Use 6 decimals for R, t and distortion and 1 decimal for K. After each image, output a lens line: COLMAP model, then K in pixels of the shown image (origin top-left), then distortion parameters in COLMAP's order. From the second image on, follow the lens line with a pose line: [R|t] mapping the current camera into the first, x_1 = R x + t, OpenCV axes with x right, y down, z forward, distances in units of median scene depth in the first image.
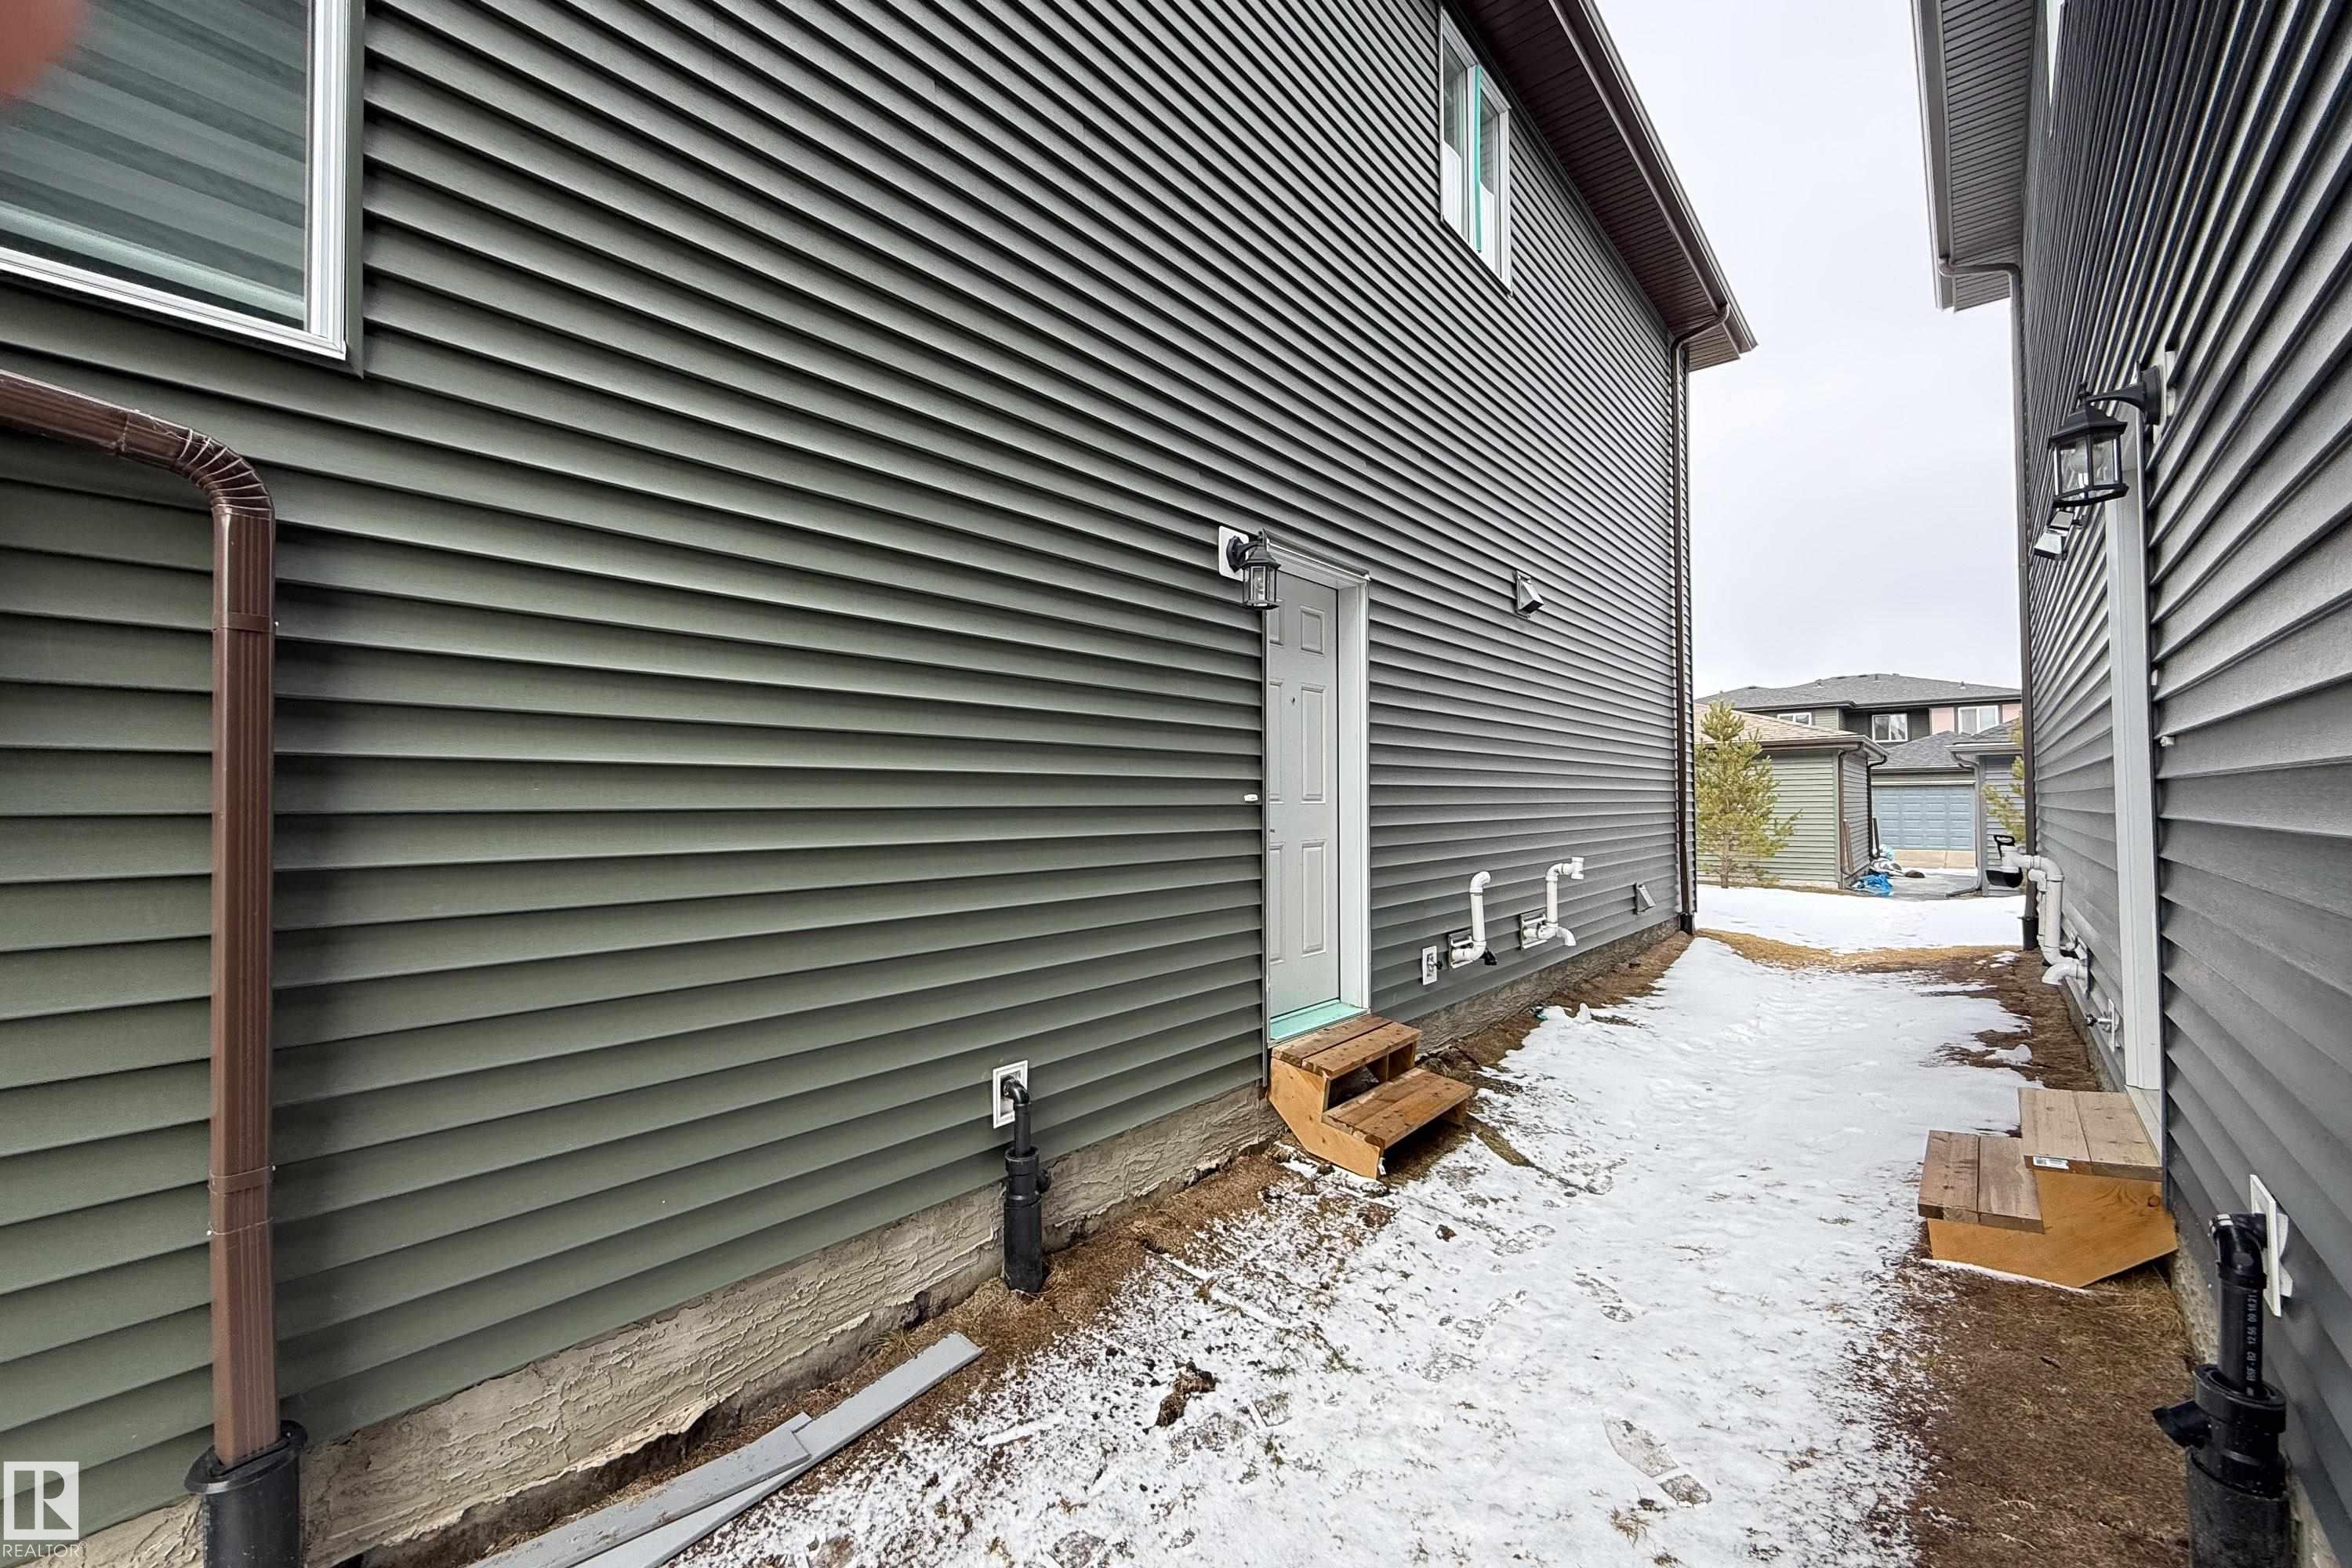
lens RADIAL K [[931.1, 0, 1176.0], [0, 931.1, 784.0], [0, 0, 1]] dist [-0.002193, -0.000272]
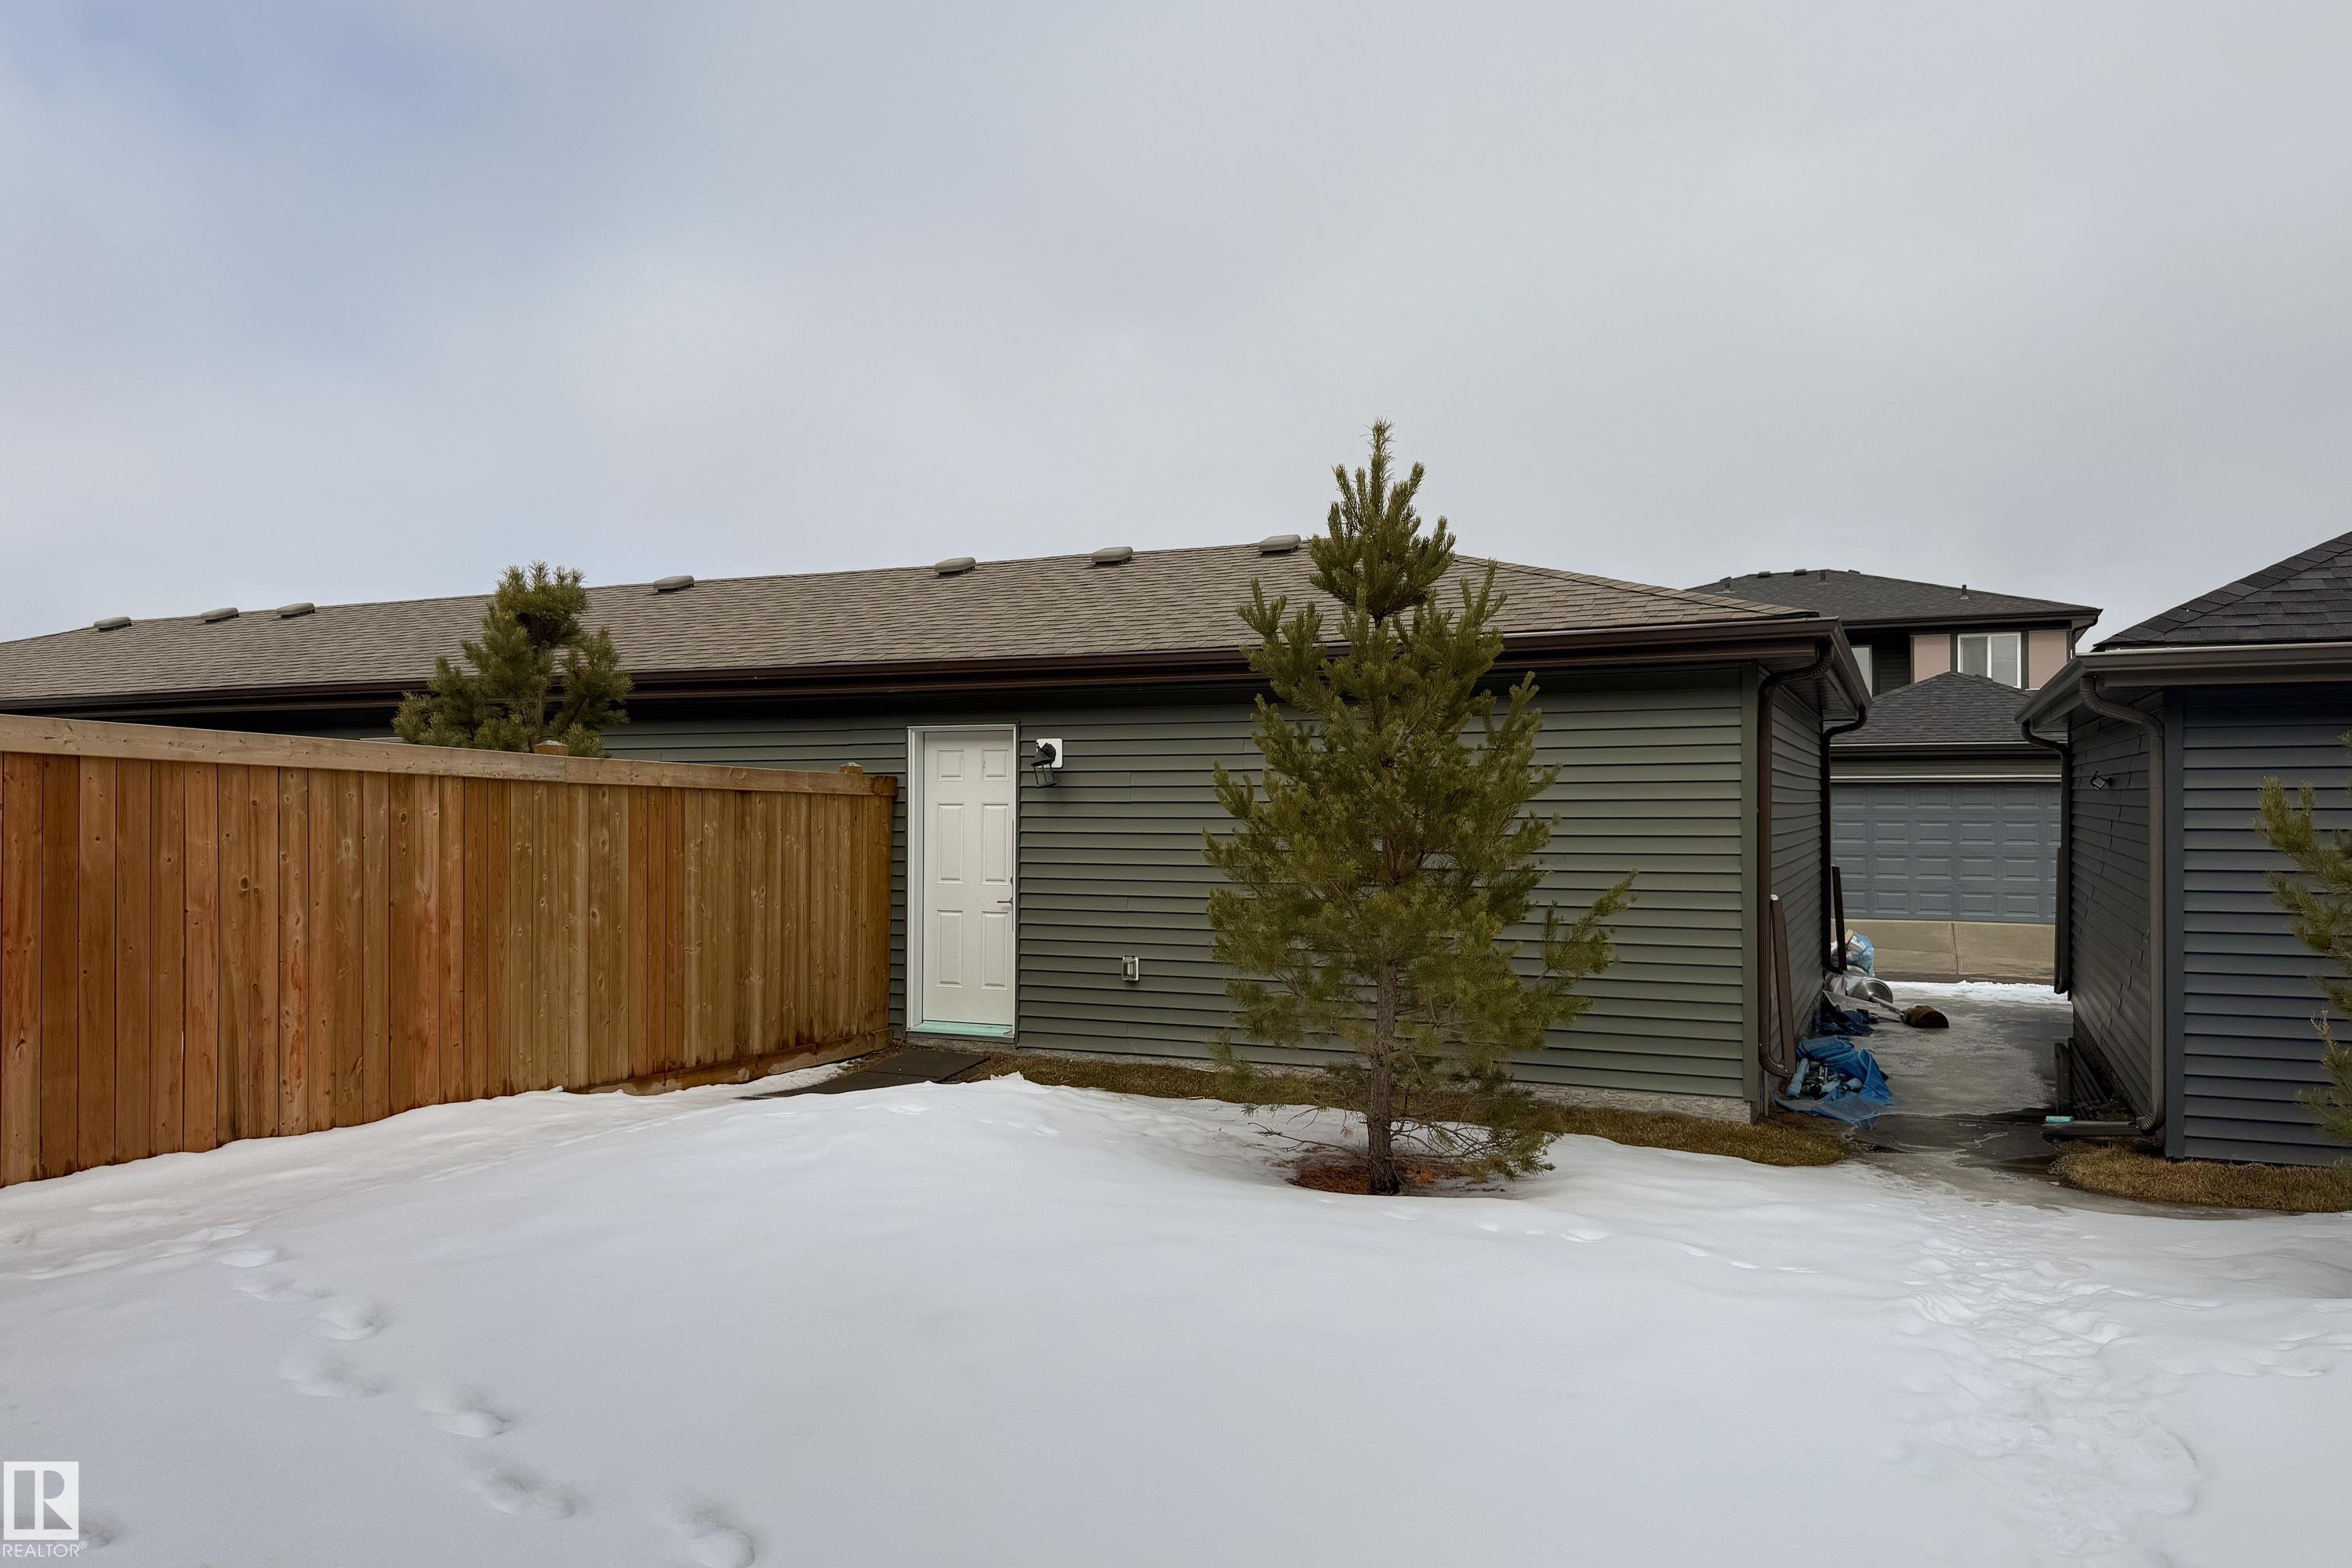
lens RADIAL K [[1633.3, 0, 1176.0], [0, 1633.3, 784.0], [0, 0, 1]] dist [-0.040851, -0.000303]
pose [[0.962393, 0.012178, 0.271388, 0.296032], [-0.015616, 0.999823, 0.010512, -0.000656], [-0.271212, -0.014355, 0.962413, 0.415449]]
